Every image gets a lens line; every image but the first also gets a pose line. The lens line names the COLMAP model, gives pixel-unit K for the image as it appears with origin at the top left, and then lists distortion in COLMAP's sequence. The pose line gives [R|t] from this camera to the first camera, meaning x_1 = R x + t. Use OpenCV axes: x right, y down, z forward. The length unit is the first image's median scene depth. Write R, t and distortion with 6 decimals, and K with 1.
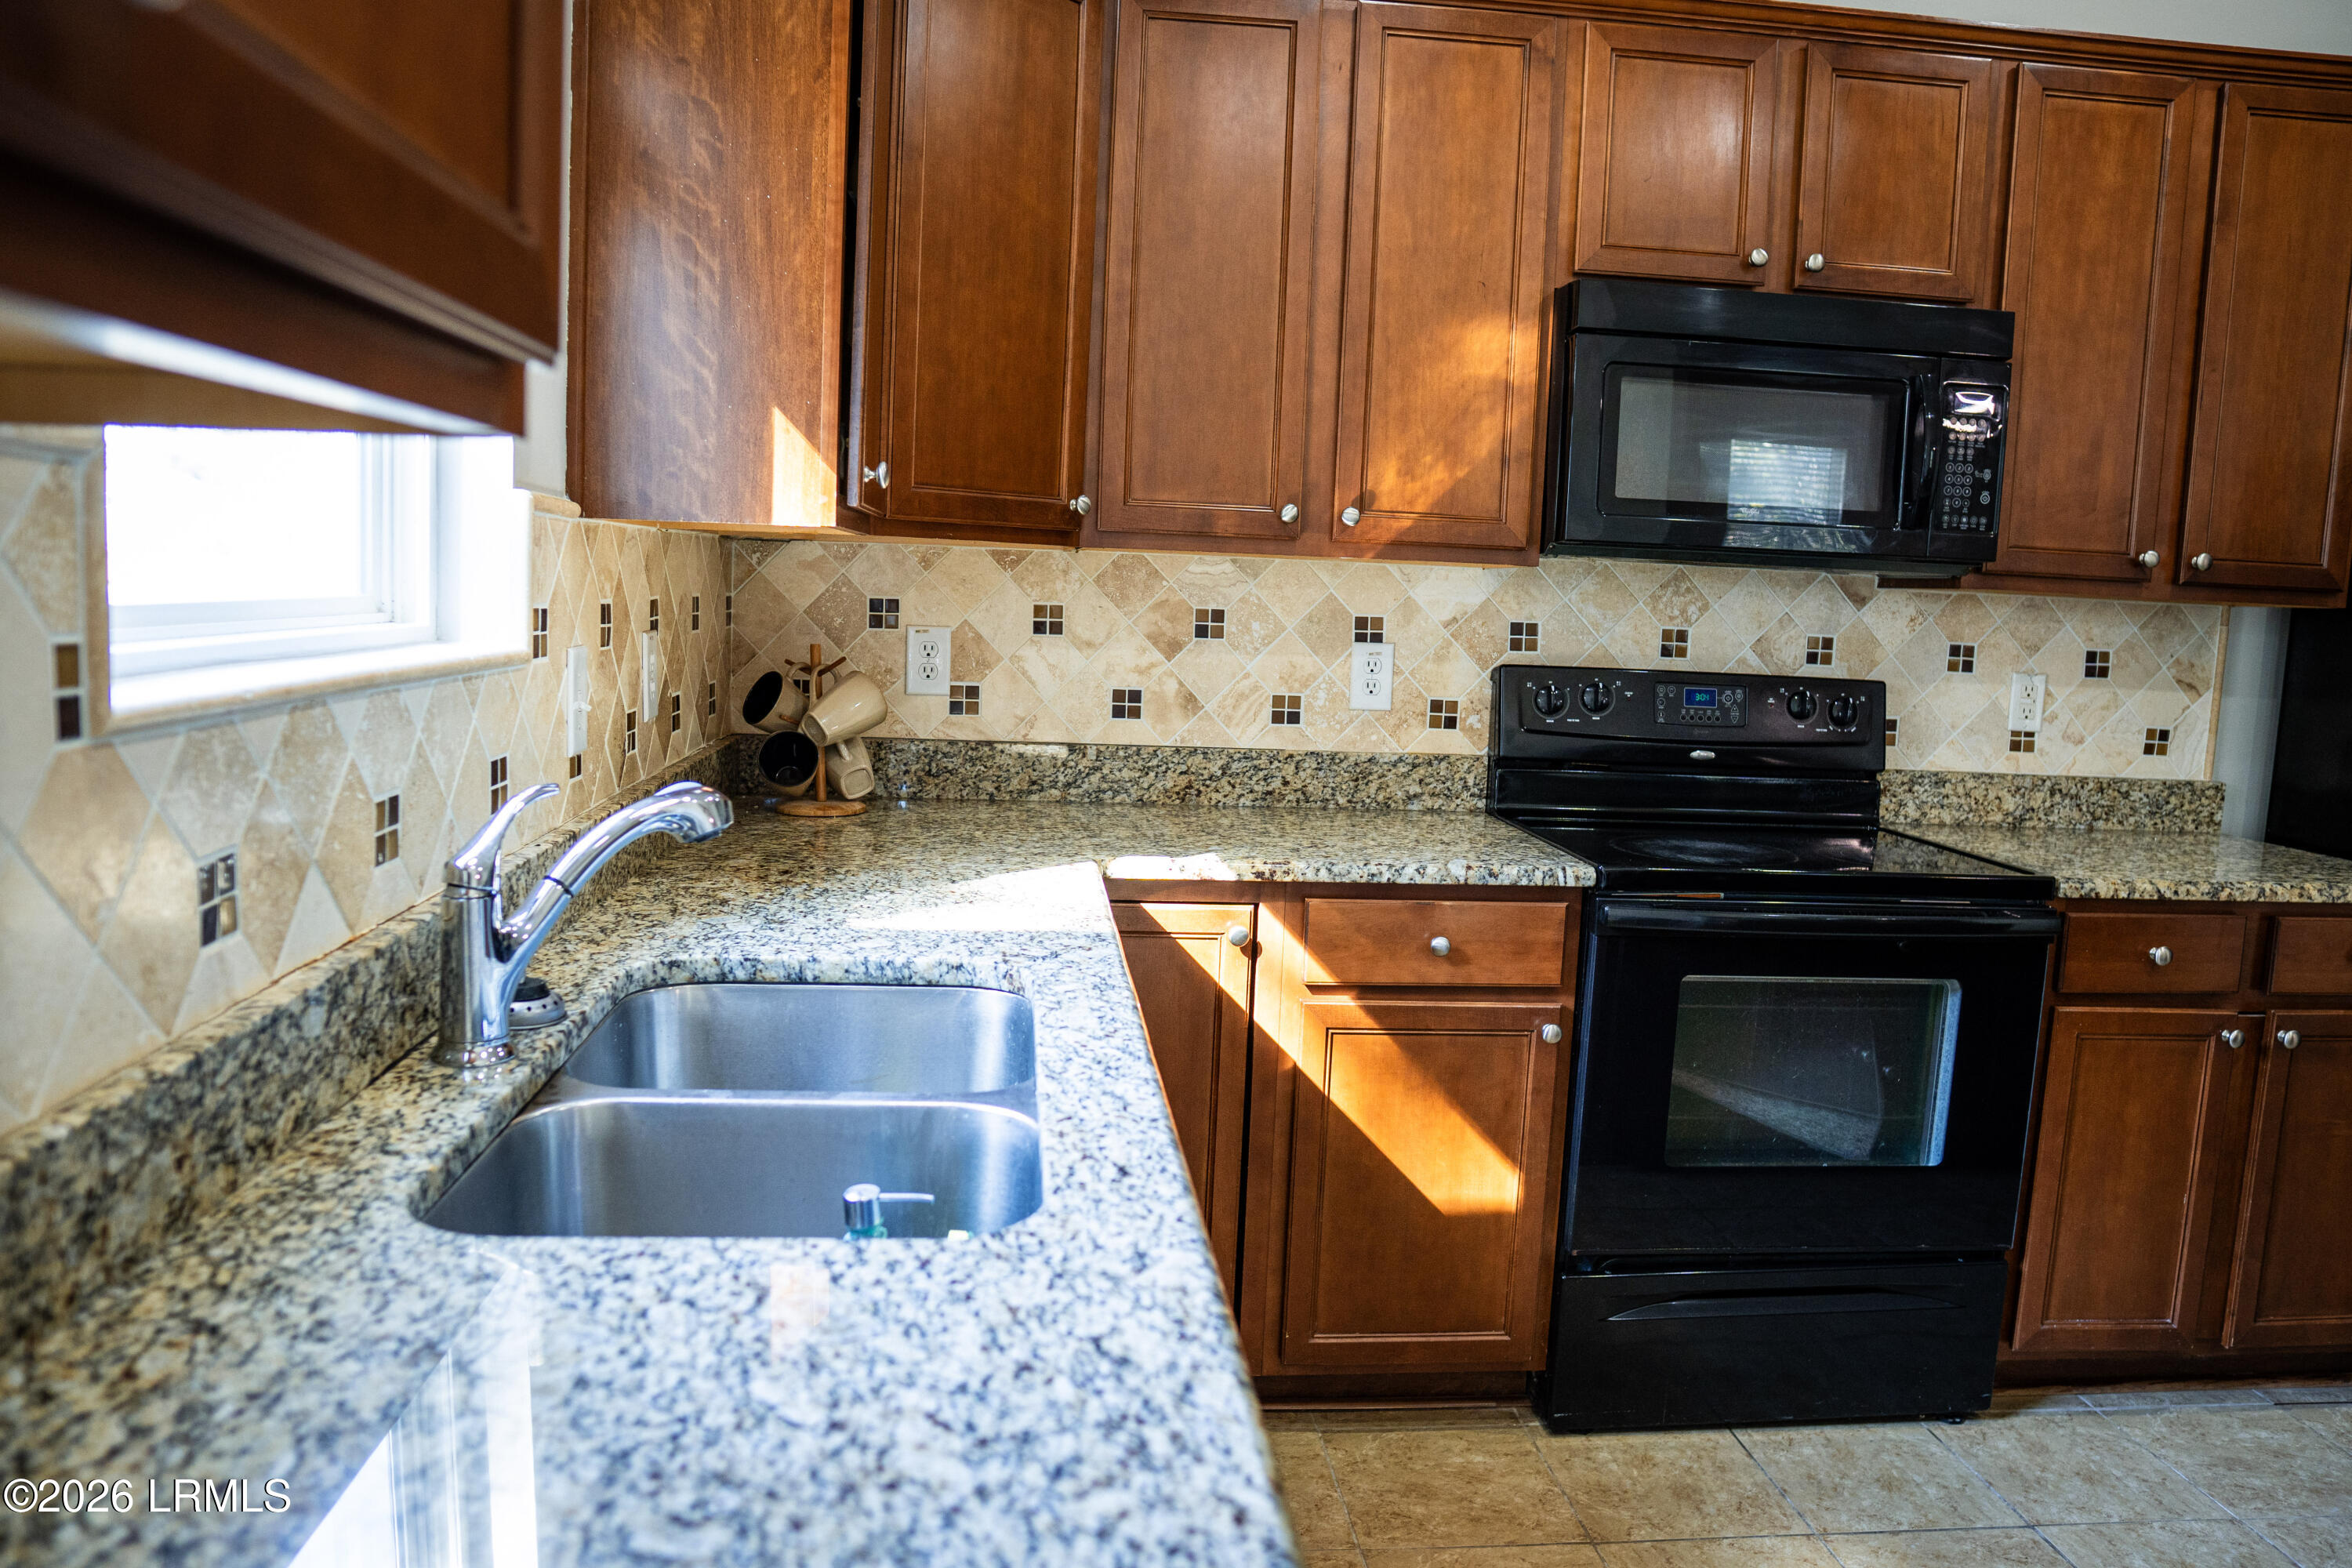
lens RADIAL K [[1657.7, 0, 1178.9], [0, 1657.7, 779.3], [0, 0, 1]] dist [-0.109724, 0.065672]
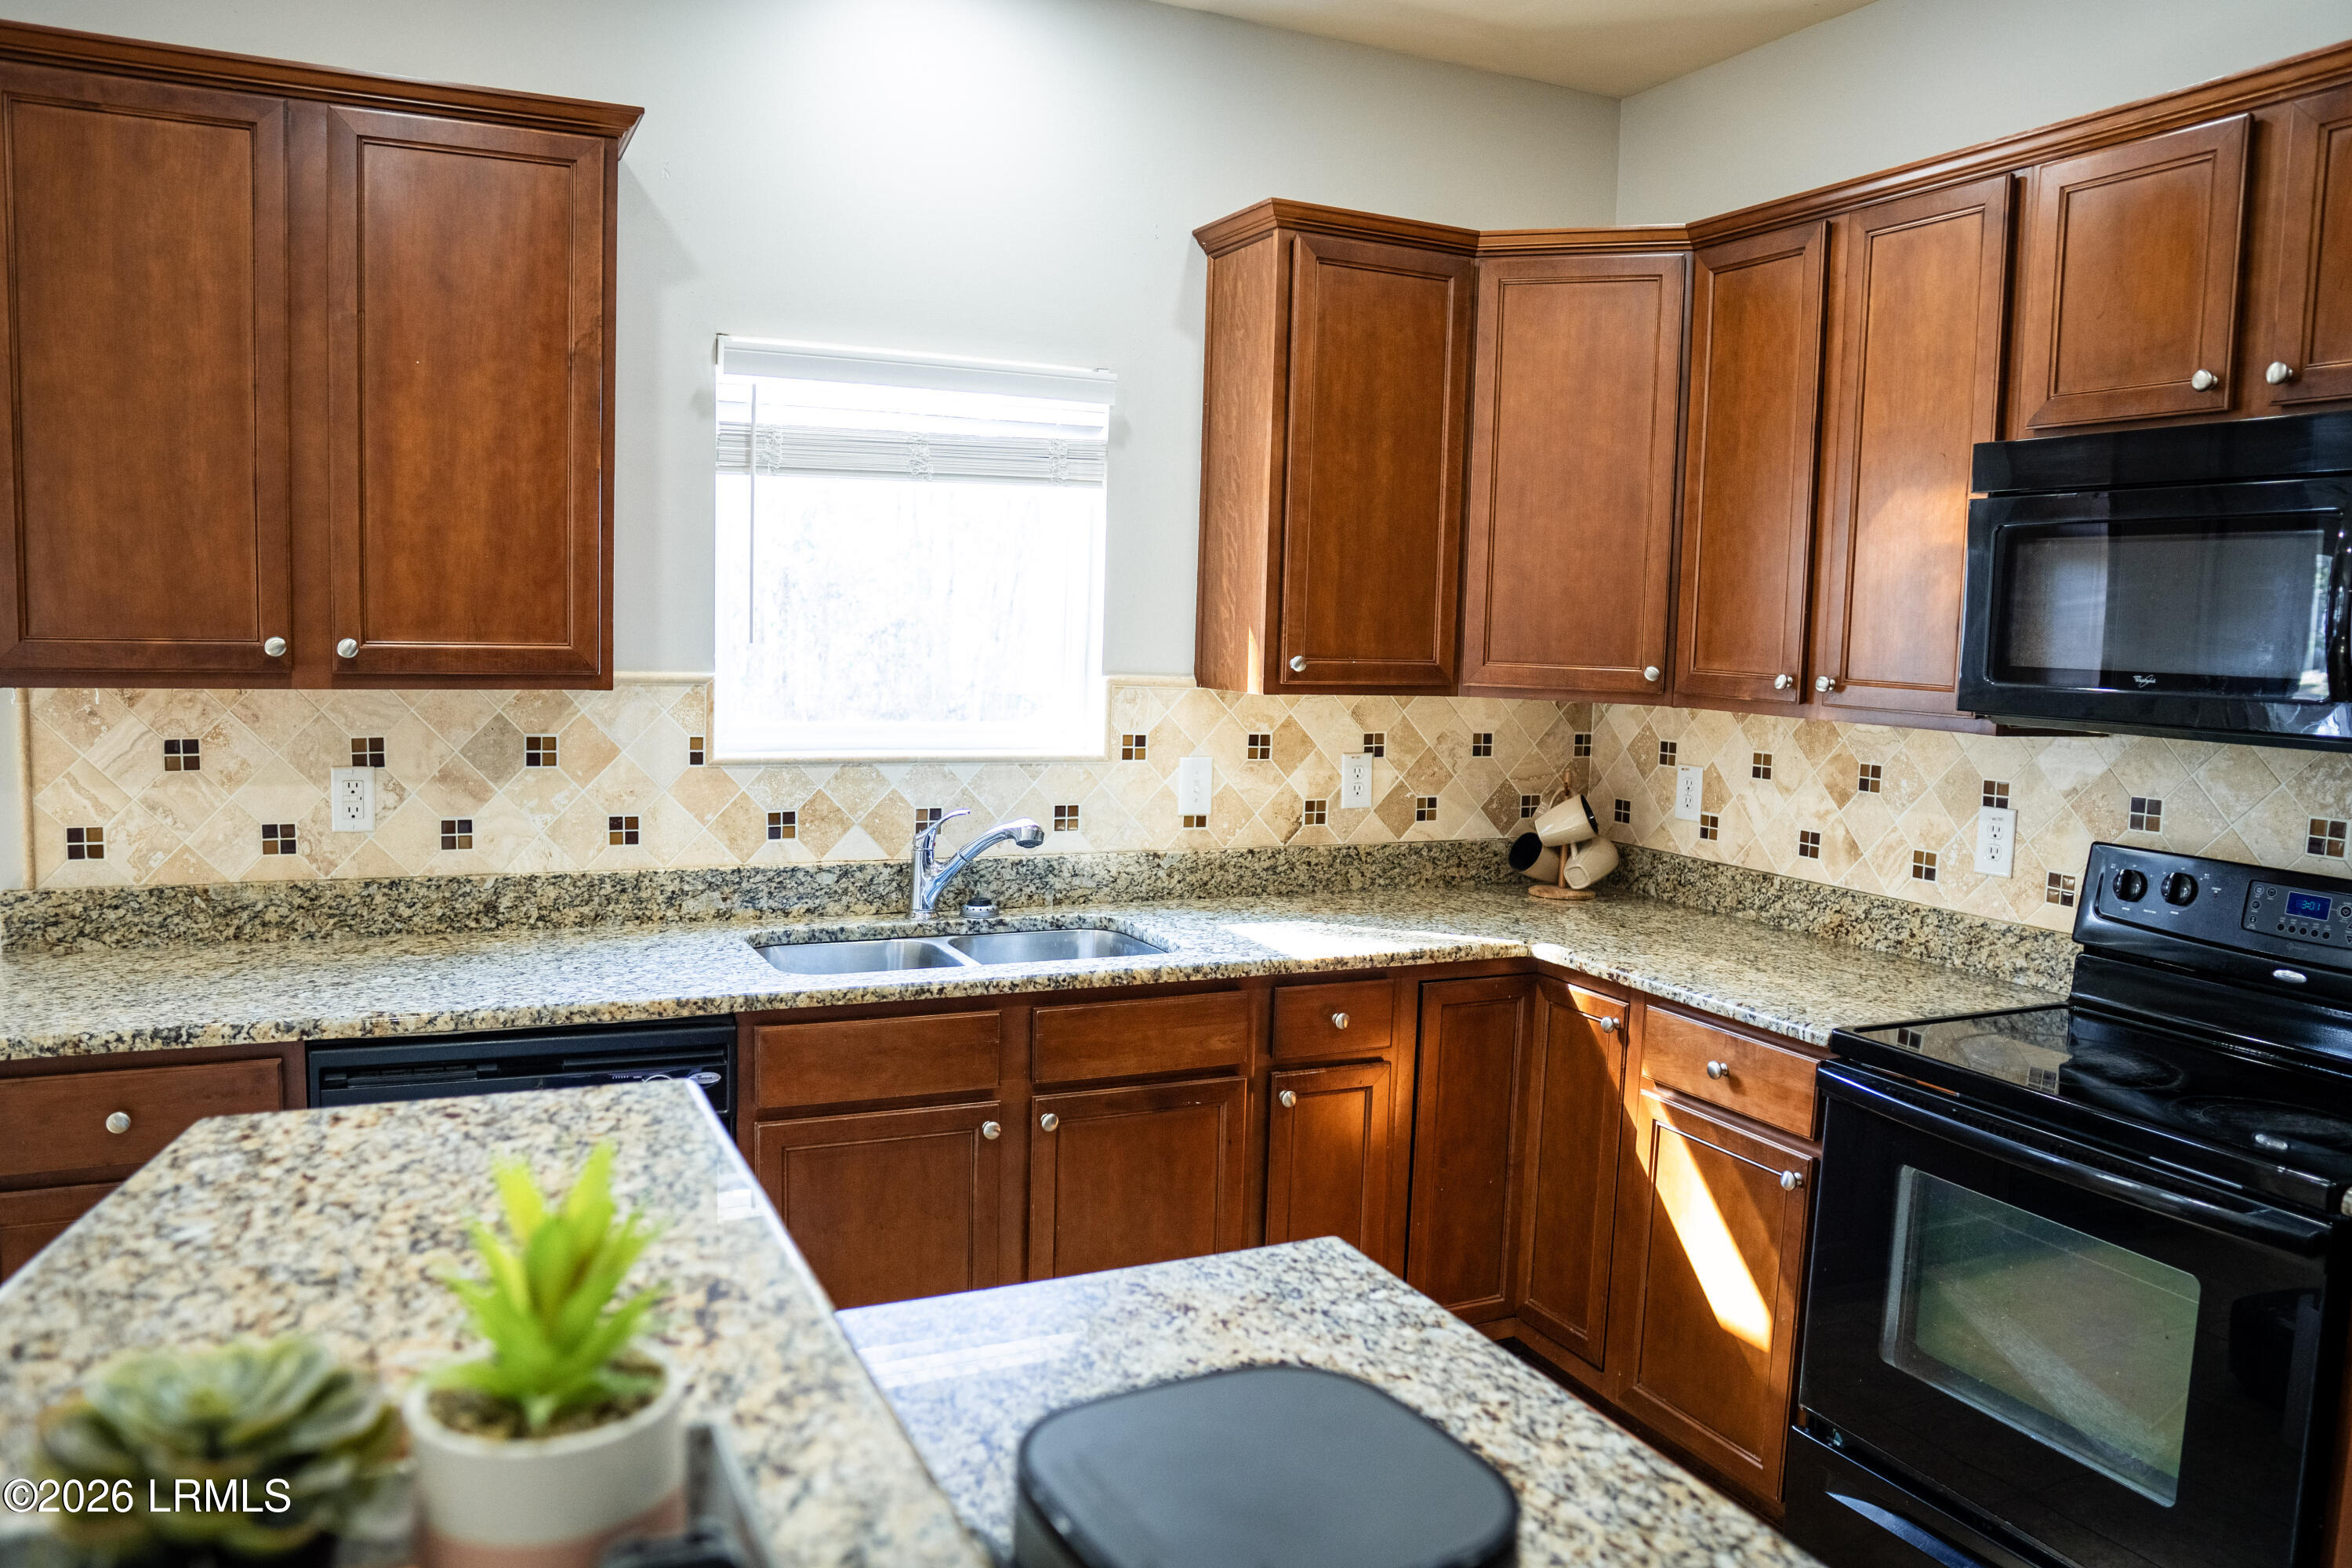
lens RADIAL K [[1657.7, 0, 1163.7], [0, 1657.7, 790.3], [0, 0, 1]] dist [-0.109724, 0.065672]
pose [[0.338922, 0.068683, -0.938304, 0.852926], [-0.127709, 0.991459, 0.026444, -0.054845], [0.932106, 0.110867, 0.344799, 0.202295]]
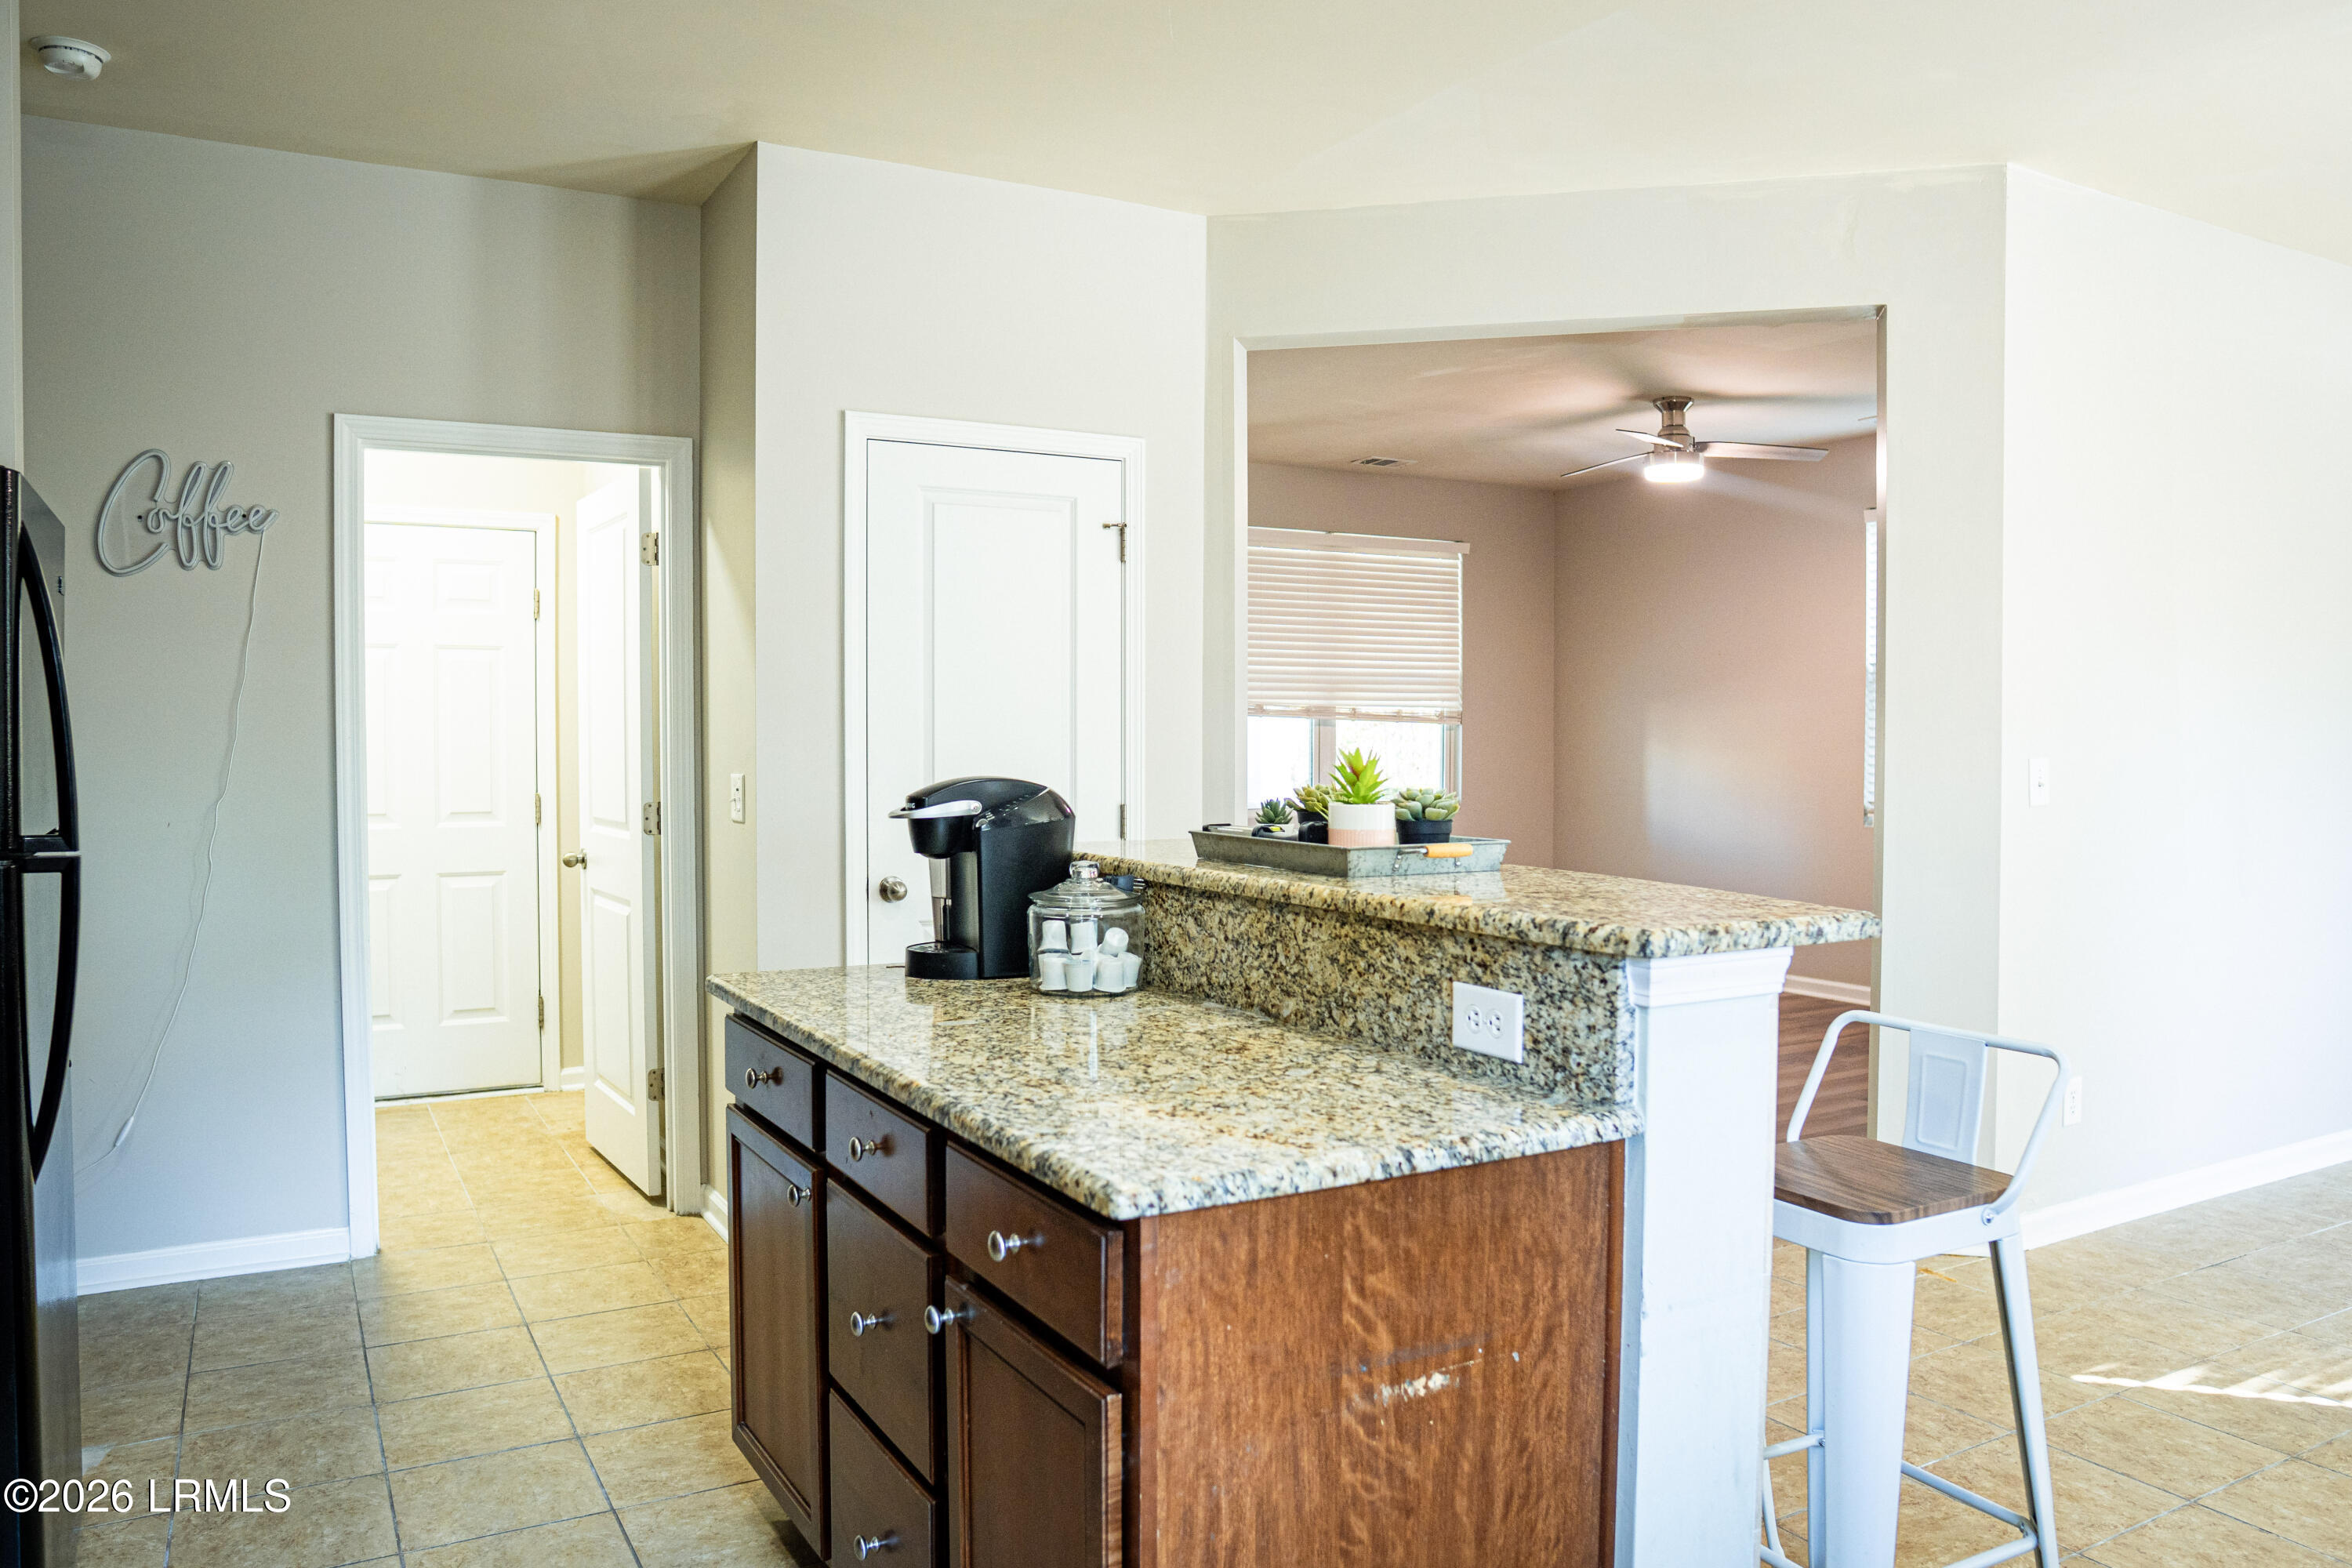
lens RADIAL K [[1657.7, 0, 1180.7], [0, 1657.7, 782.9], [0, 0, 1]] dist [-0.109724, 0.065672]
pose [[-0.413396, -0.070096, 0.907849, -0.056517], [0.091607, 0.988772, 0.118058, -0.080570], [-0.905931, 0.131970, -0.402333, 0.615474]]
